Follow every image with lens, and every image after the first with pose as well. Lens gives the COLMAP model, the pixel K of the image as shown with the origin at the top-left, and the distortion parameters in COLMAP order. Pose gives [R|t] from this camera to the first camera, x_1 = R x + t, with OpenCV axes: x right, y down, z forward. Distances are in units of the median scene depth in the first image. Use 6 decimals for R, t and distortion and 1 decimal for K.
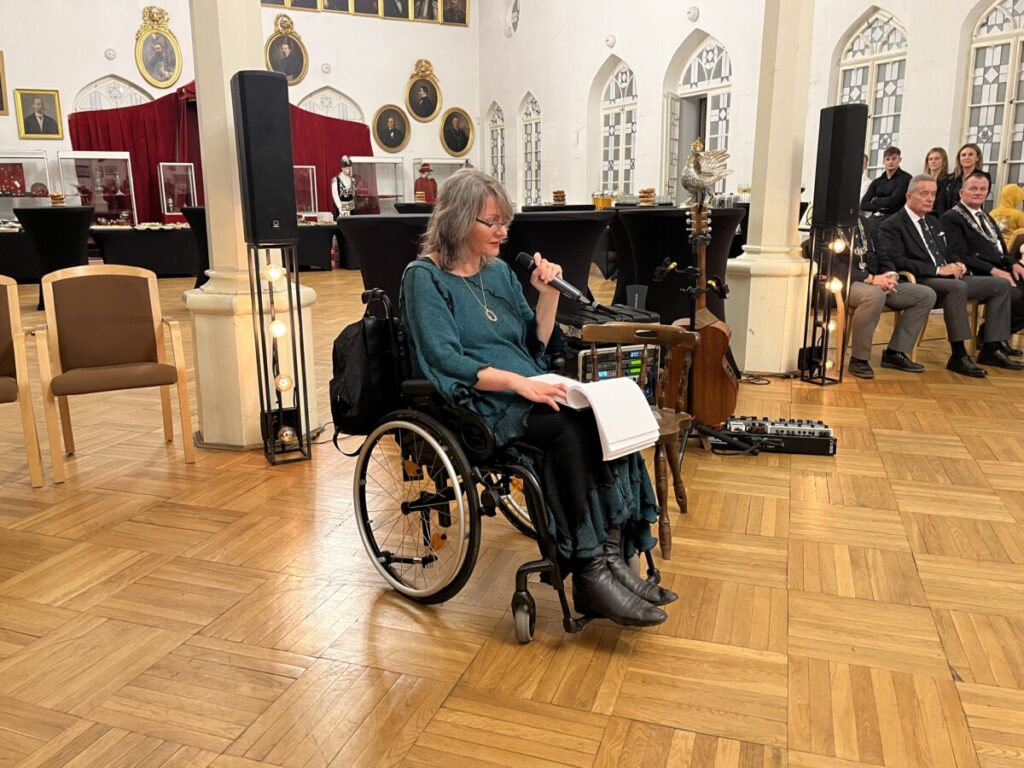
lens RADIAL K [[812.1, 0, 512.0], [0, 812.1, 384.0], [0, 0, 1]] dist [0.053699, -0.074912]
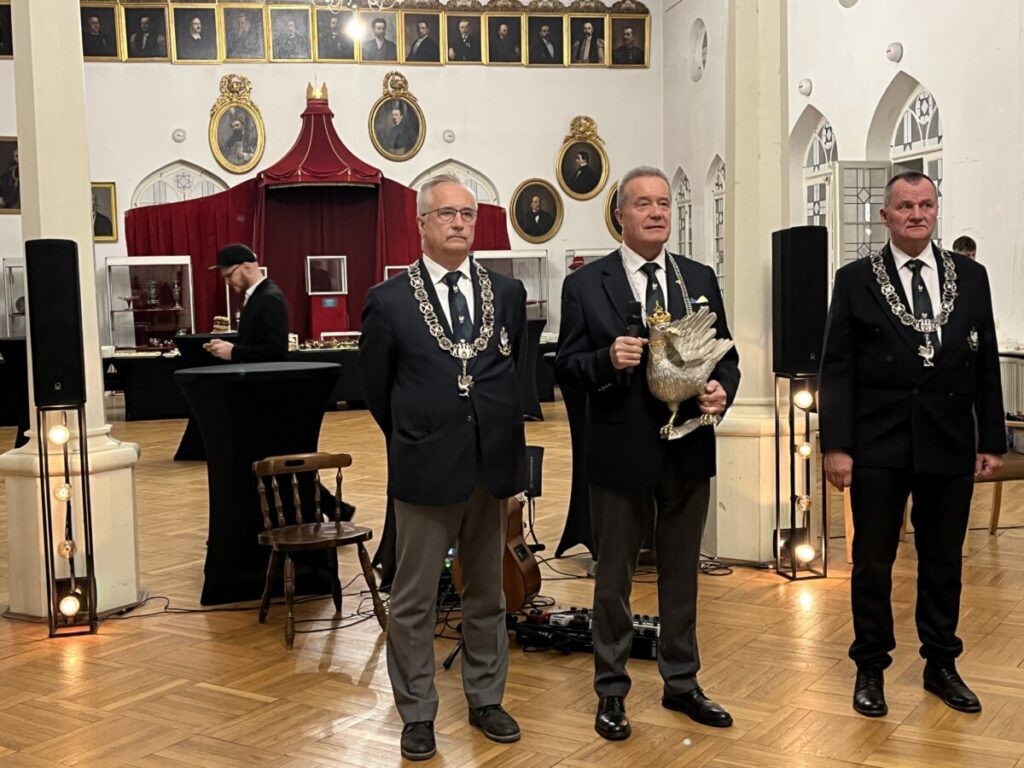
lens RADIAL K [[1278.7, 0, 512.0], [0, 1278.7, 384.0], [0, 0, 1]] dist [0.174476, -0.648026]
pose [[0.966471, 0.000646, -0.256775, 0.139222], [-0.038175, 0.989245, -0.141195, 0.000266], [0.253922, 0.146263, 0.956102, -0.078008]]
